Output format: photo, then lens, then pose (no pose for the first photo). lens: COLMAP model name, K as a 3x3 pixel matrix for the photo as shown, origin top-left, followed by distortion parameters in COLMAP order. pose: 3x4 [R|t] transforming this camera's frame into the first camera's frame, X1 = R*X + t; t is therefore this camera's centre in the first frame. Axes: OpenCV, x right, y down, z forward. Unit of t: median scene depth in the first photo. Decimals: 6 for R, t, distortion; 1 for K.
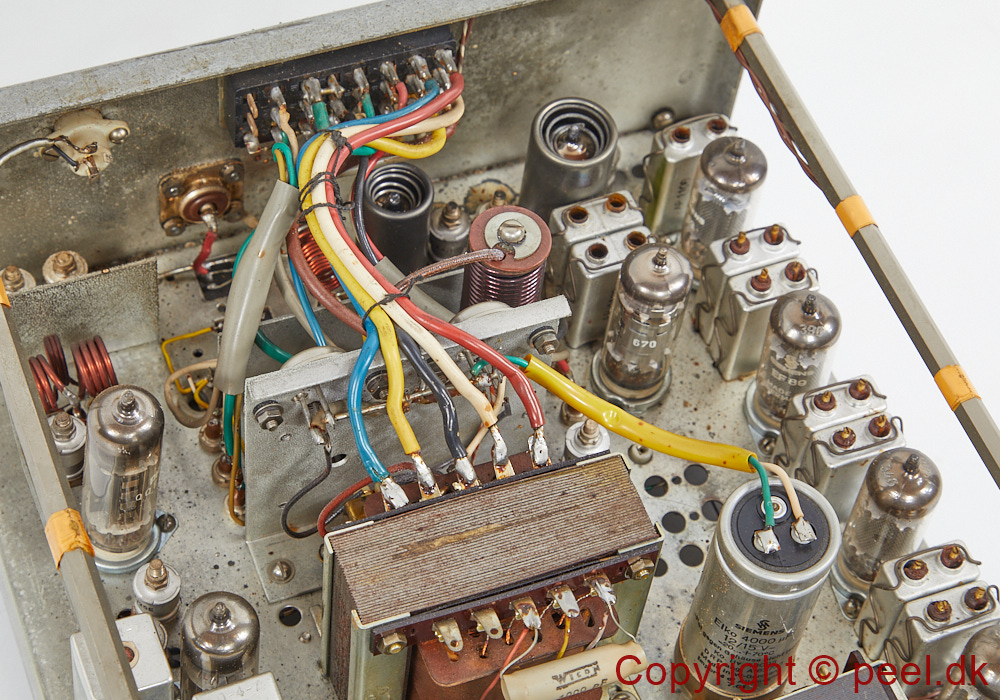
lens RADIAL K [[2370.9, 0, 500.0], [0, 2370.9, 350.0], [0, 0, 1]] dist [0.041654, -0.387726]
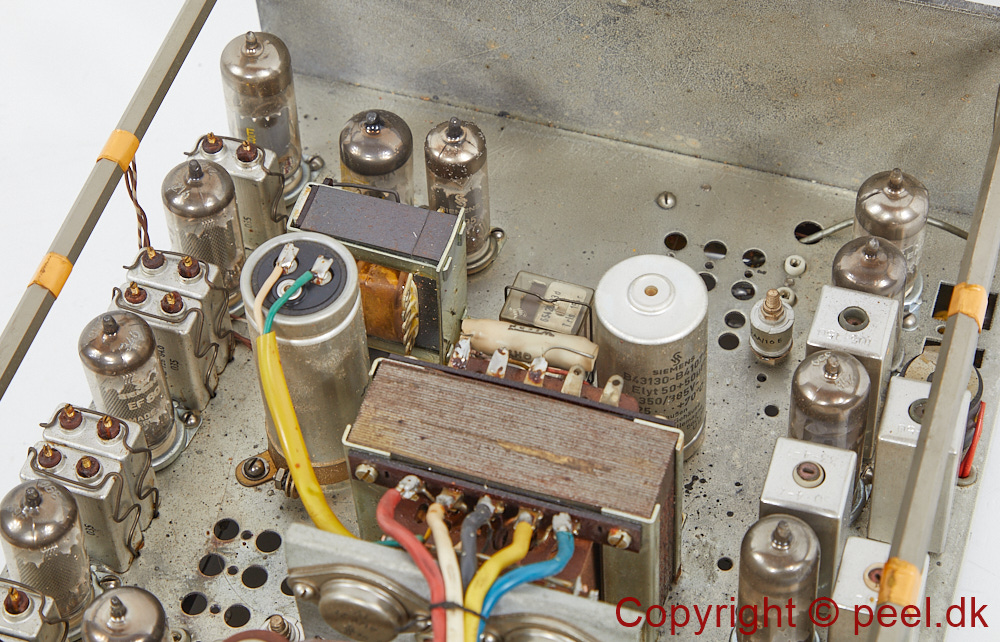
lens RADIAL K [[2403.4, 0, 500.0], [0, 2403.4, 321.0], [0, 0, 1]] dist [0.004519, 0.031939]
pose [[-0.771874, -0.537596, 0.339414, -0.293501], [0.510141, -0.205097, 0.835279, -0.706252], [-0.379430, 0.817879, 0.432559, 0.490124]]
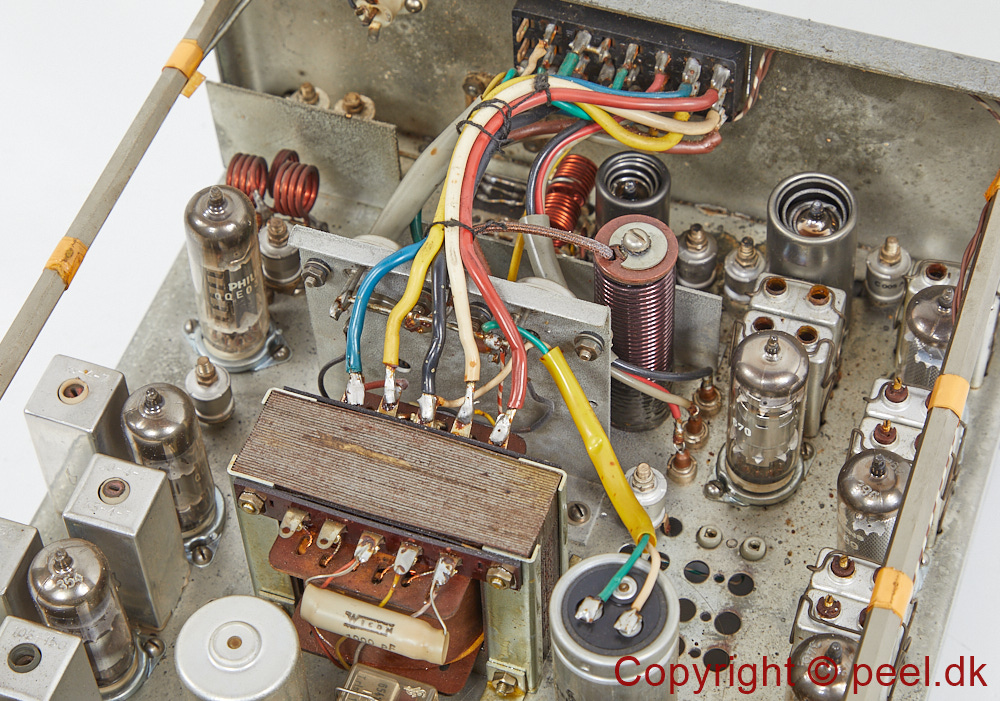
lens RADIAL K [[2370.9, 0, 500.0], [0, 2370.9, 350.5], [0, 0, 1]] dist [0.041654, -0.387726]
pose [[0.743983, 0.461020, -0.483684, 0.456603], [-0.484098, 0.870835, 0.085410, -0.067019], [0.460585, 0.170606, 0.871066, 0.132855]]
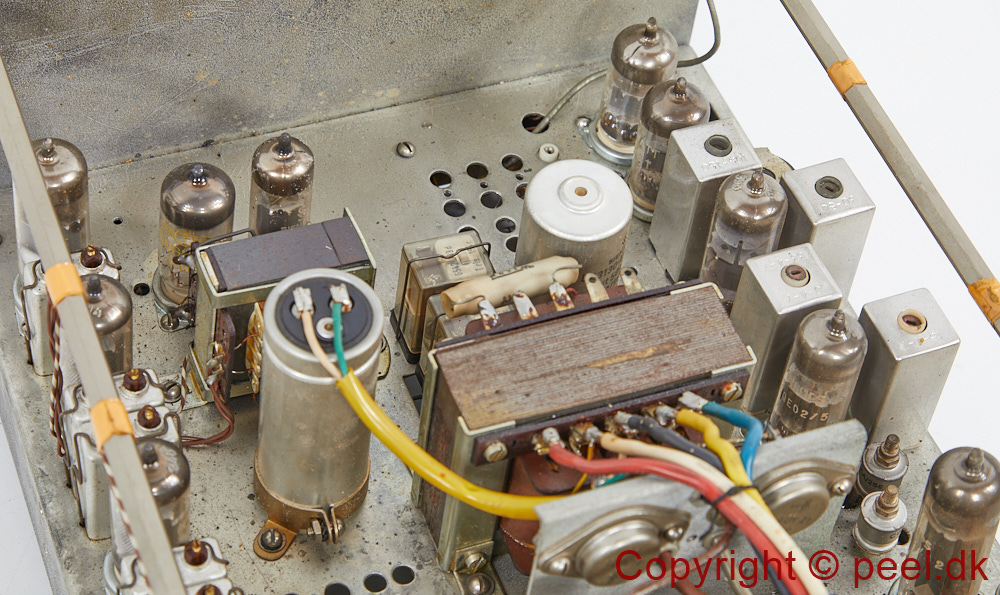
lens RADIAL K [[2295.3, 0, 500.0], [0, 2295.3, 297.5], [0, 0, 1]] dist [-0.030487, 0.089675]
pose [[-0.982181, -0.119490, -0.145063, 0.174067], [-0.106244, -0.283678, 0.953016, -0.804438], [-0.155027, 0.951446, 0.265928, 0.668379]]
